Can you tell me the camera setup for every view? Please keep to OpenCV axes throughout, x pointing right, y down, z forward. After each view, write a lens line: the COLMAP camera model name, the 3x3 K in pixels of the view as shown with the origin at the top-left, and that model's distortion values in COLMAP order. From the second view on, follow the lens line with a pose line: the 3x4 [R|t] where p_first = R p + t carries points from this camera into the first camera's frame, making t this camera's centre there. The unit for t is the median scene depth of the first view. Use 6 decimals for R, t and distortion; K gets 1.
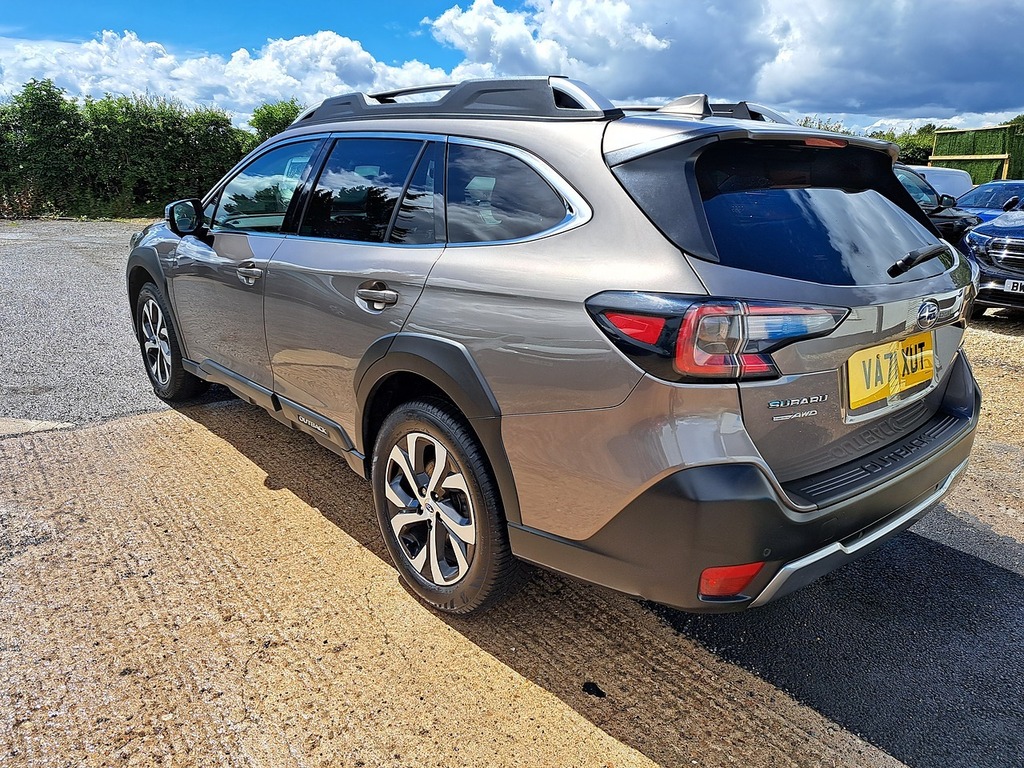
lens RADIAL K [[745.8, 0, 513.5], [0, 745.8, 379.4], [0, 0, 1]] dist [0.058682, -0.056176]
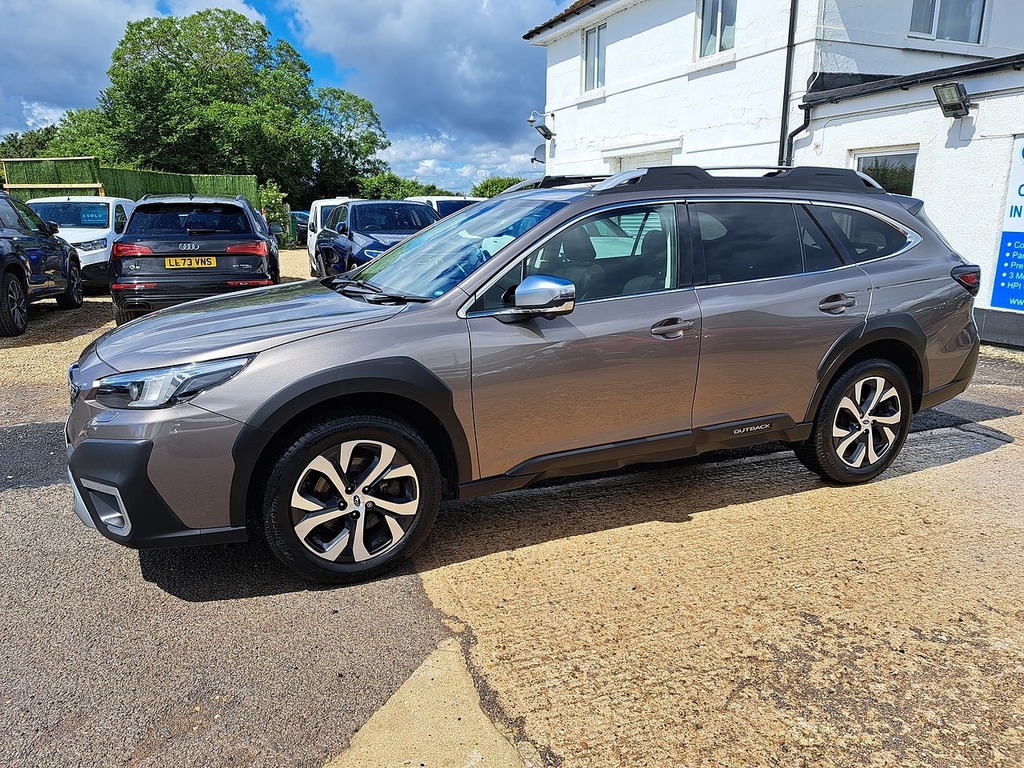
lens RADIAL K [[745.8, 0, 514.5], [0, 745.8, 377.4], [0, 0, 1]] dist [0.058682, -0.056176]
pose [[0.278794, -0.243534, 0.928959, -1.495674], [0.270013, 0.948169, 0.167535, -0.332508], [-0.921611, 0.204123, 0.330102, 0.922632]]
